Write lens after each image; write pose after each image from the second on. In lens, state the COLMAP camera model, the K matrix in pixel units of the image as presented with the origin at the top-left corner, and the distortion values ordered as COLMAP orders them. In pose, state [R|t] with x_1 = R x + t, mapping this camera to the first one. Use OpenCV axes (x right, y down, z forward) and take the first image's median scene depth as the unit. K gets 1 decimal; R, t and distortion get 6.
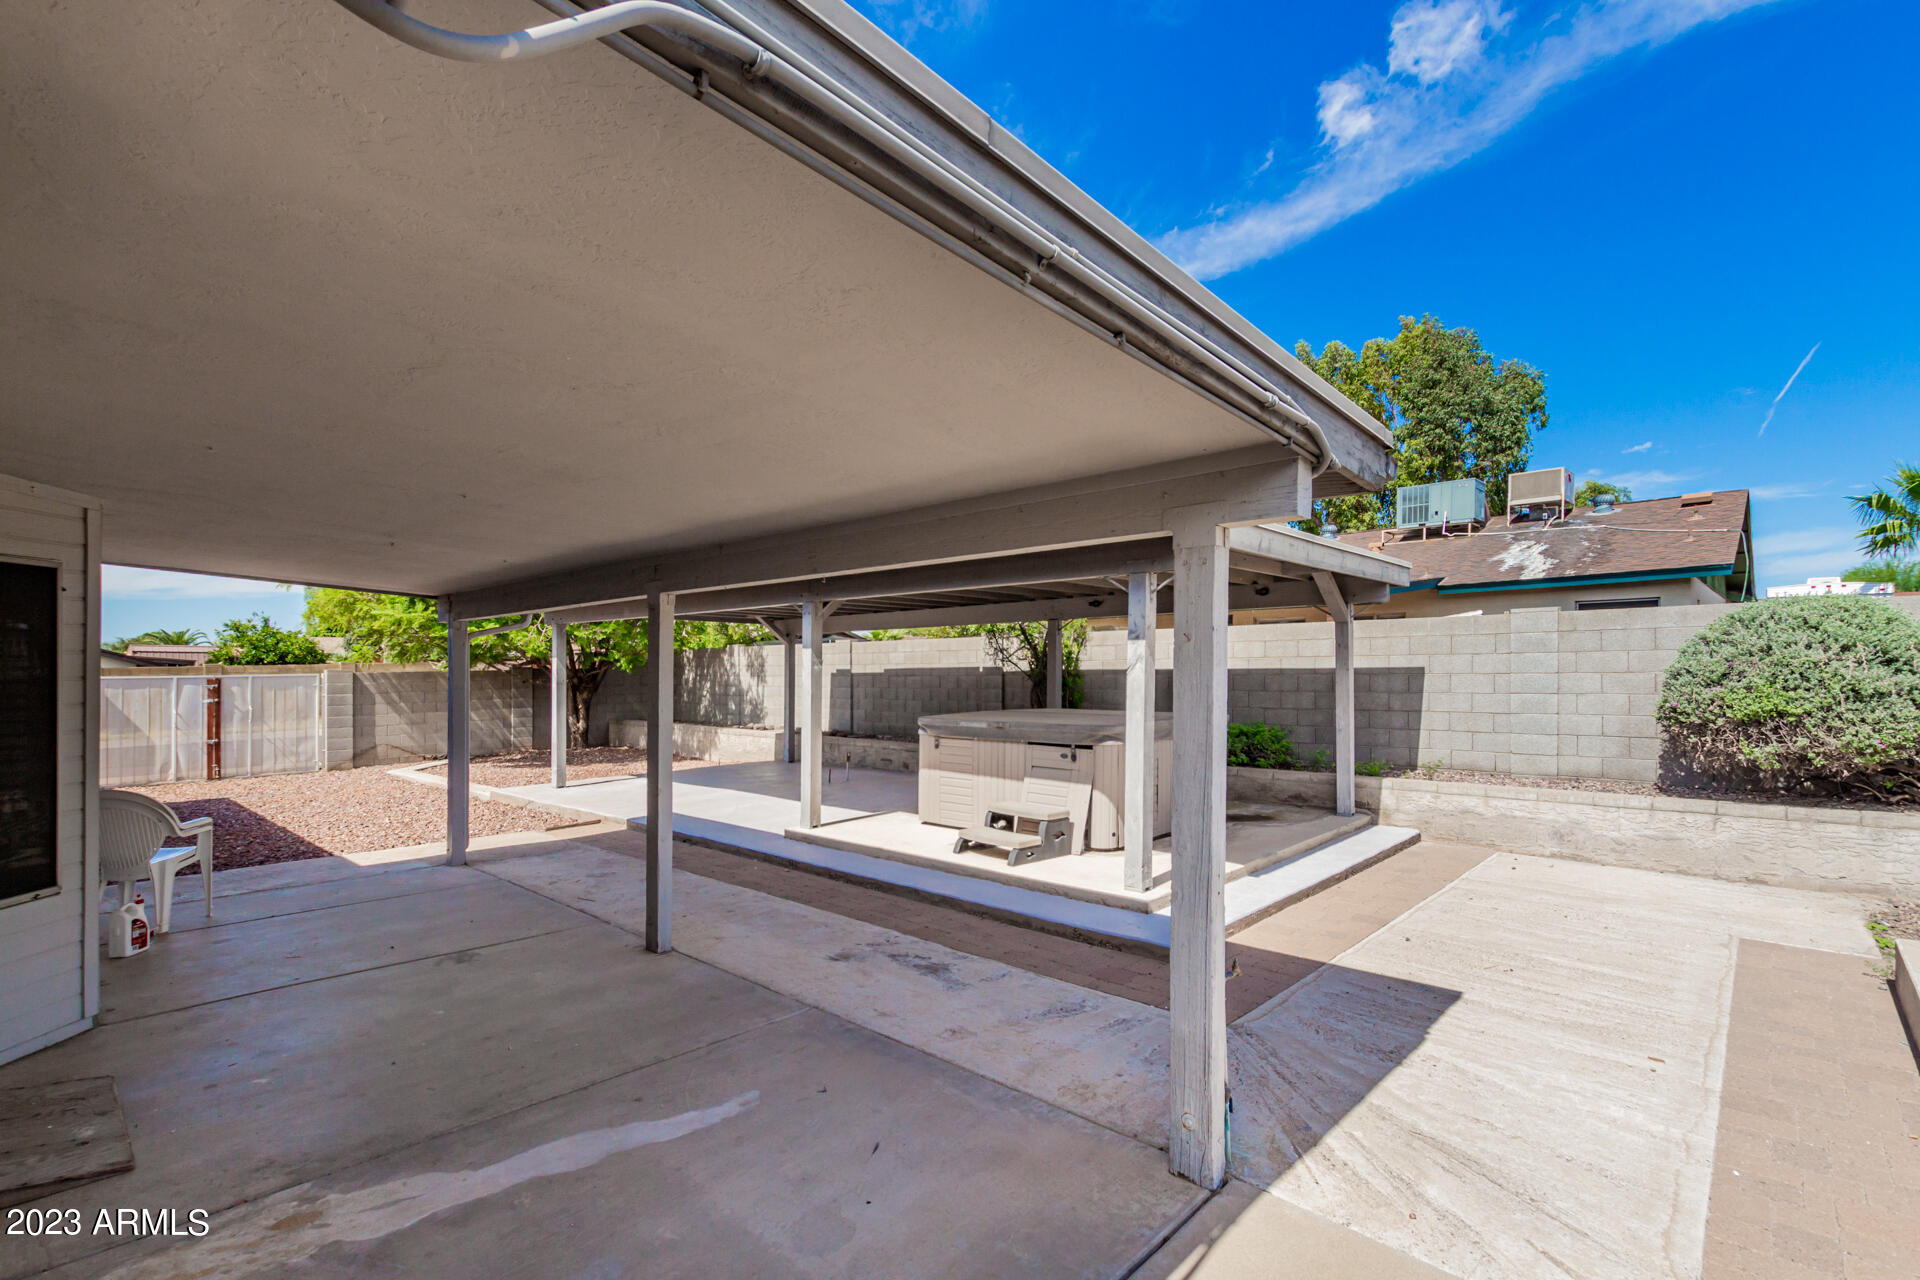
lens RADIAL K [[924.7, 0, 960.0], [0, 924.7, 640.0], [0, 0, 1]] dist [0.004987, -0.000366]
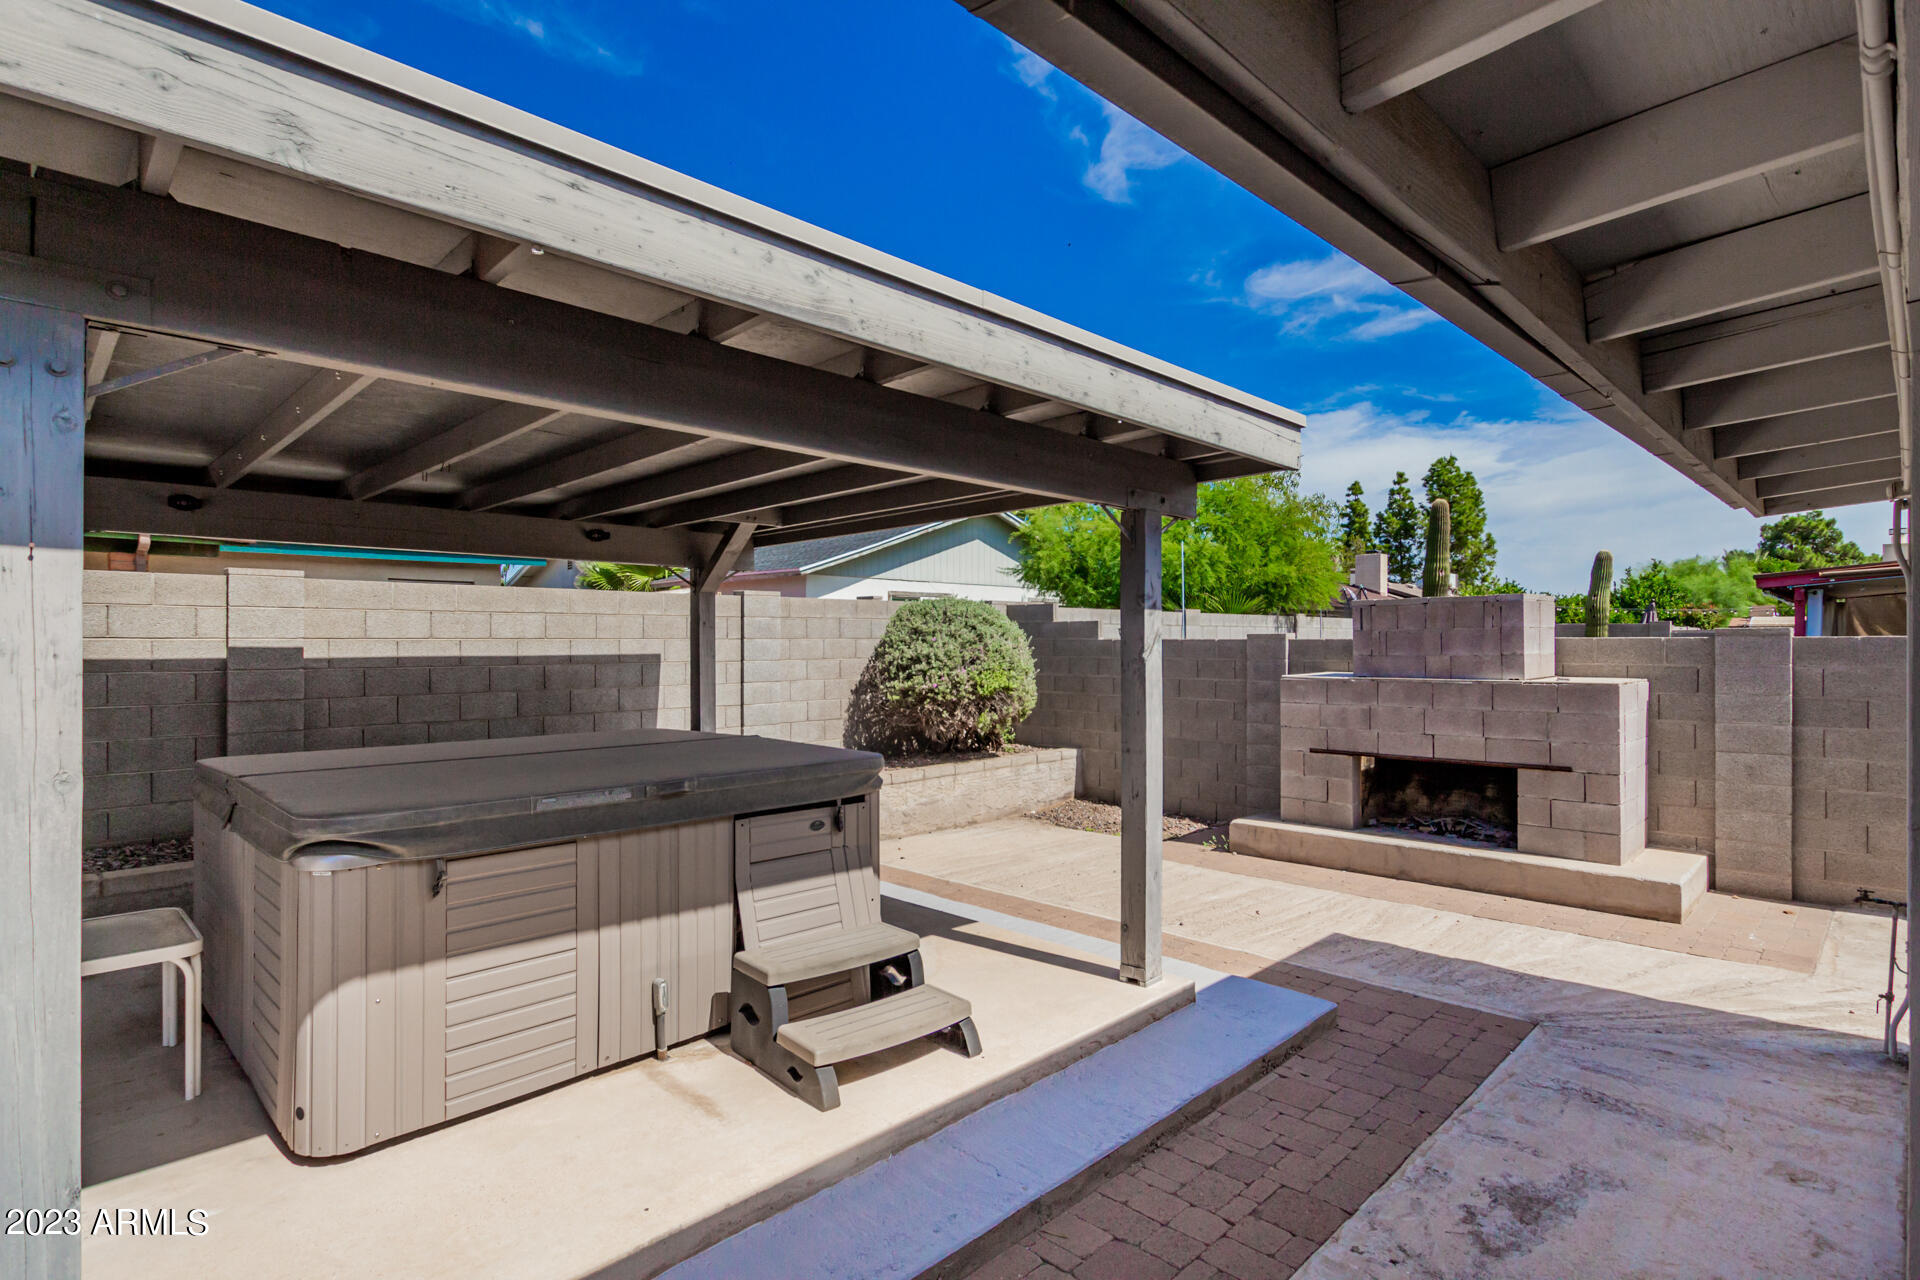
lens RADIAL K [[958.4, 0, 960.0], [0, 958.4, 640.0], [0, 0, 1]] dist [0.004083, -0.000046]
pose [[0.012740, 0.016896, 0.999776, -0.538560], [-0.026318, 0.999517, -0.016556, 0.039379], [-0.999572, -0.026101, 0.013178, 1.191828]]
